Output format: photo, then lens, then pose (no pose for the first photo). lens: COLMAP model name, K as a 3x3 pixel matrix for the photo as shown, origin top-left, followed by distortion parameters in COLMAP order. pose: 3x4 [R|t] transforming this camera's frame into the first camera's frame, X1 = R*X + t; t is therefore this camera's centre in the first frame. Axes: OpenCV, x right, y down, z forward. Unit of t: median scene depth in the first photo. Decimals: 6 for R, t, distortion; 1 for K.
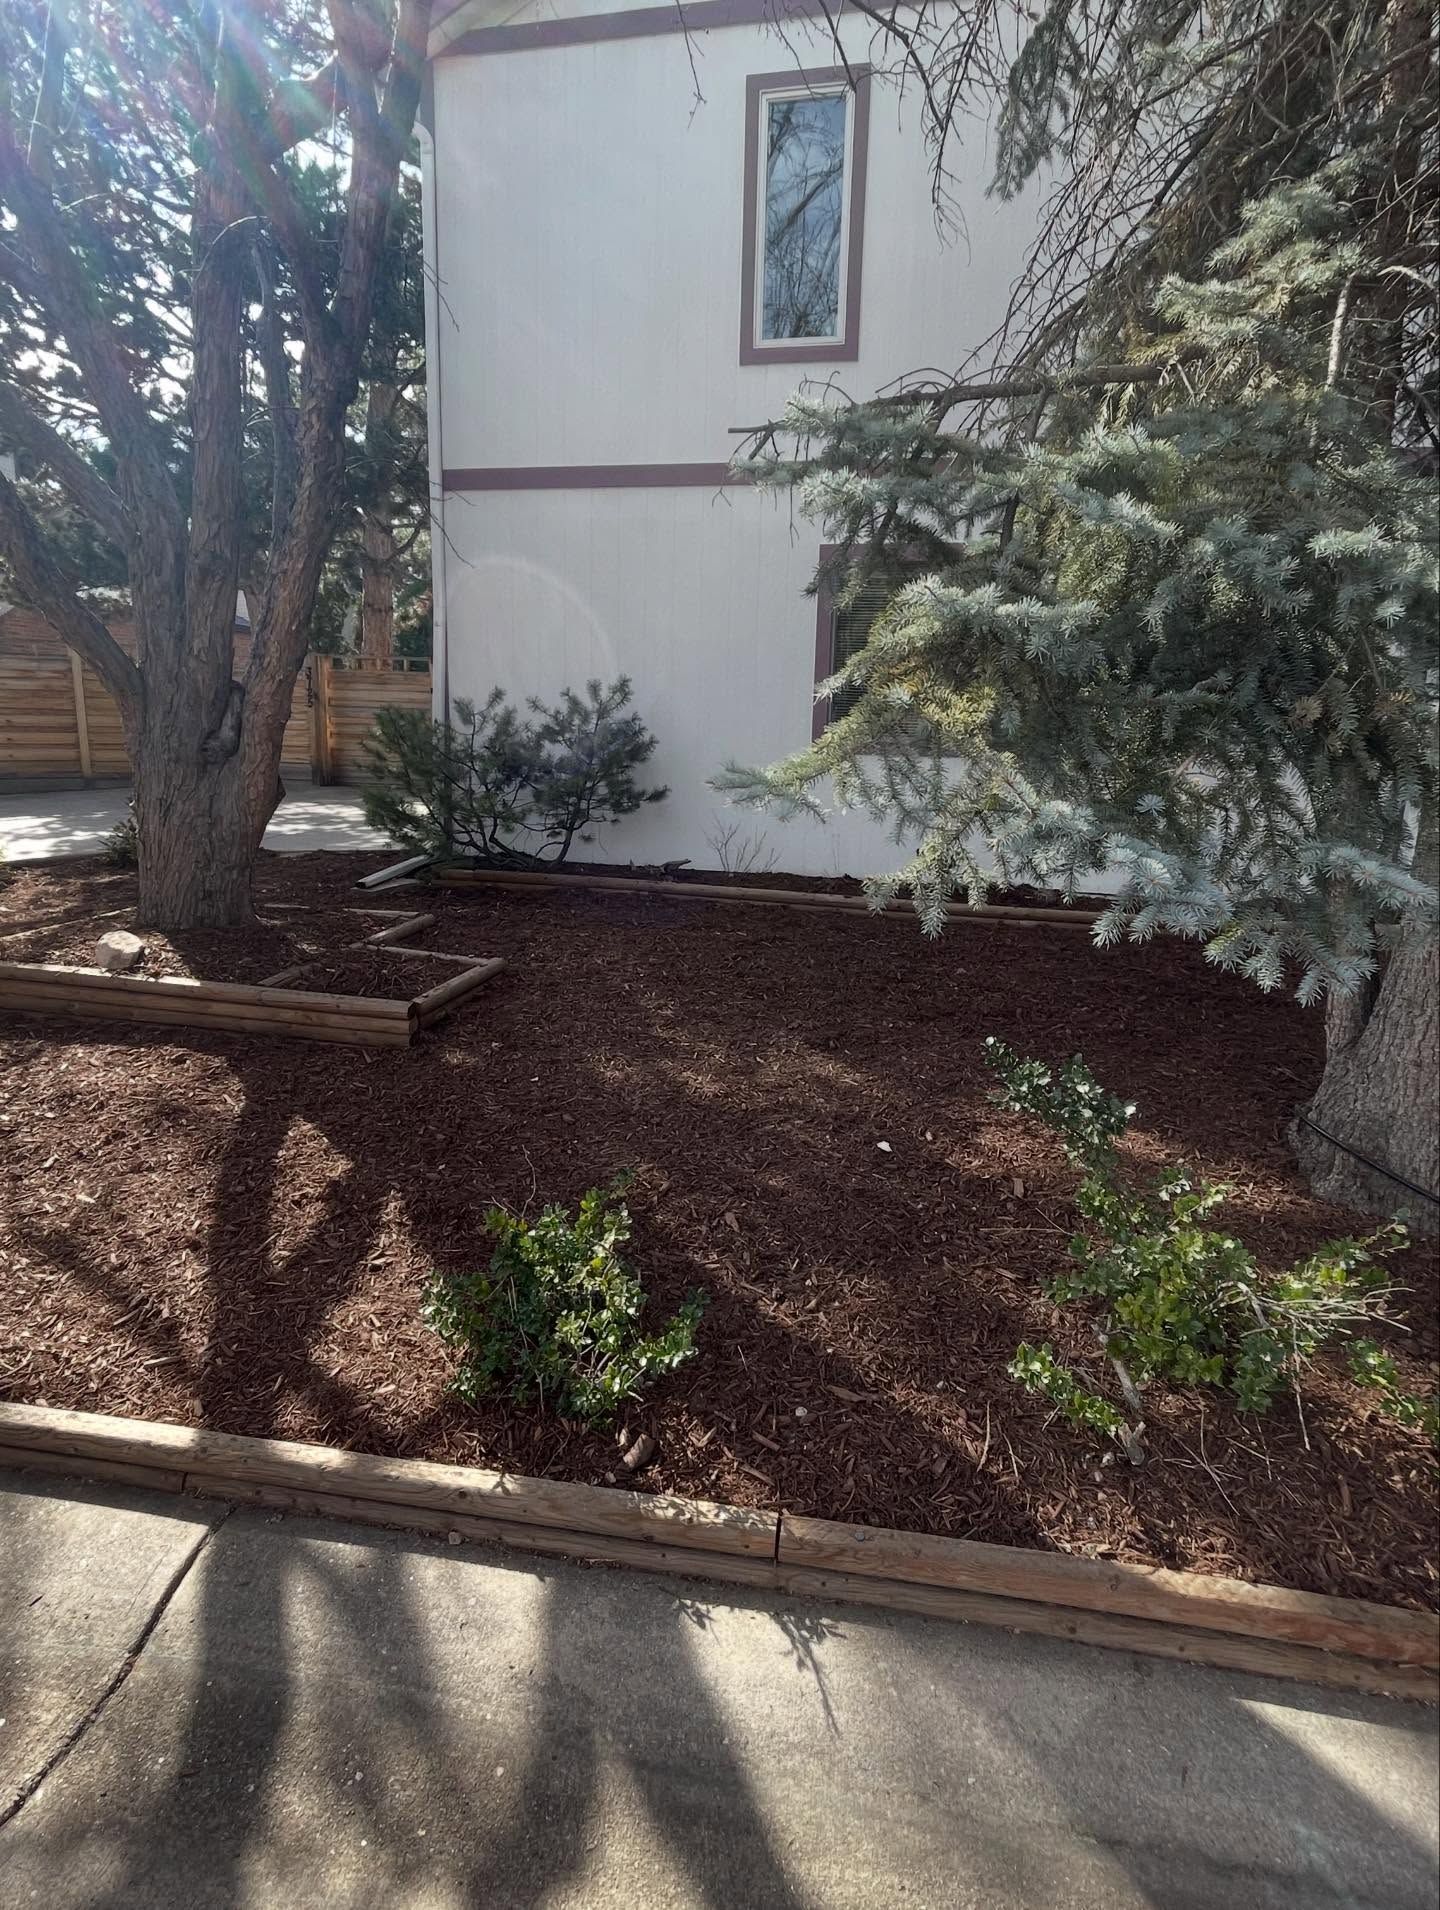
lens RADIAL K [[1076.6, 0, 723.5], [0, 1076.6, 961.4], [0, 0, 1]] dist [-0.021571, 0.012325]
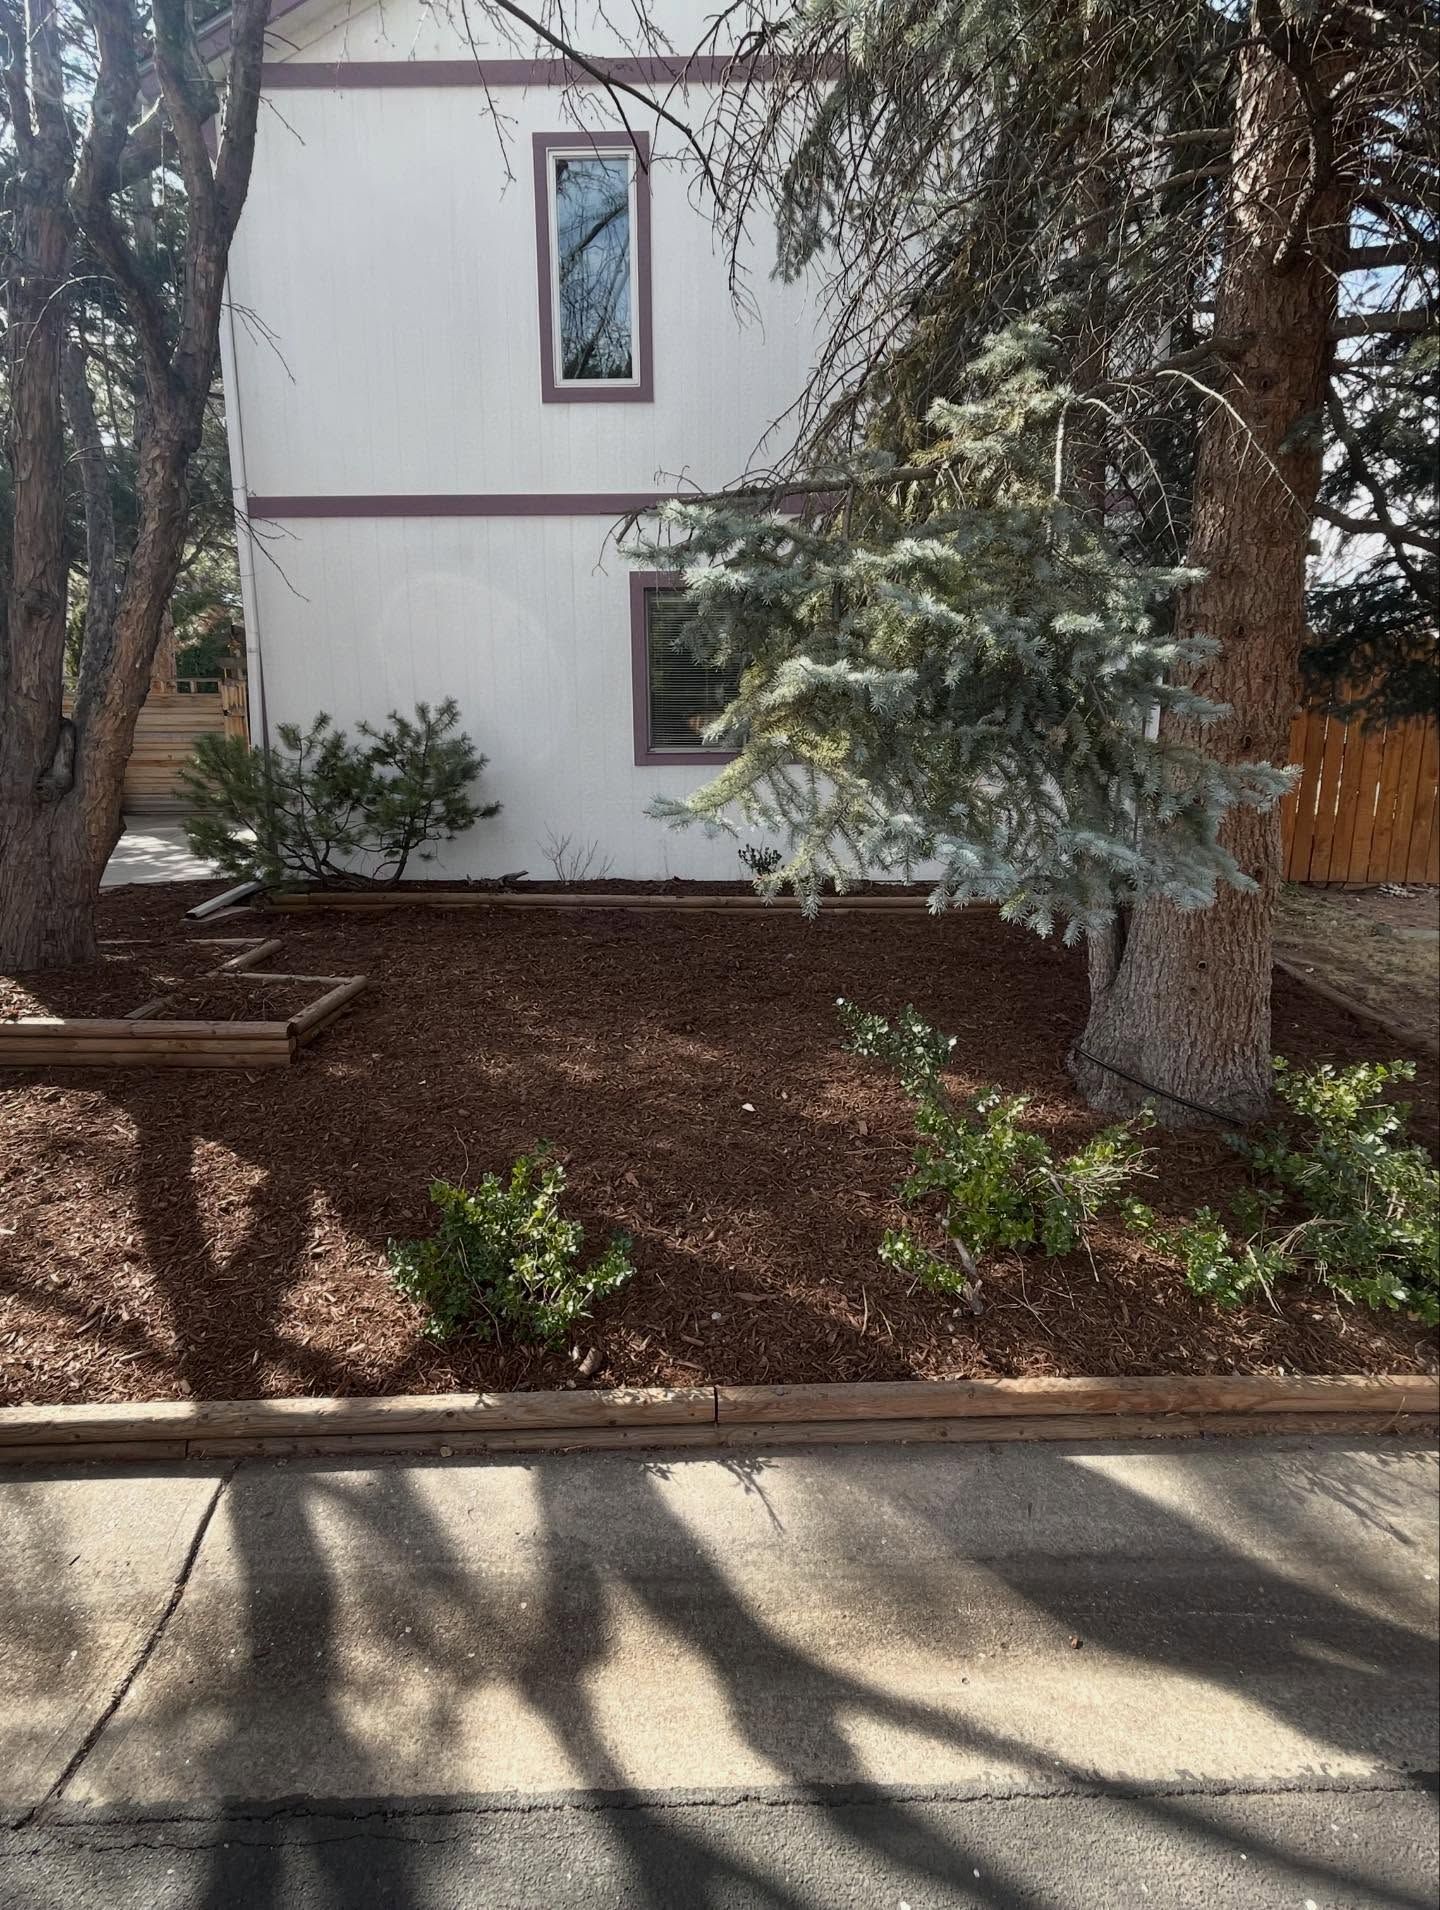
lens RADIAL K [[1178.9, 0, 722.2], [0, 1178.9, 990.3], [0, 0, 1]] dist [0.006287, -0.042066]
pose [[0.976228, -0.077620, 0.202372, -0.168022], [0.075260, 0.996976, 0.019341, 0.025615], [-0.203262, -0.003651, 0.979118, -0.321511]]
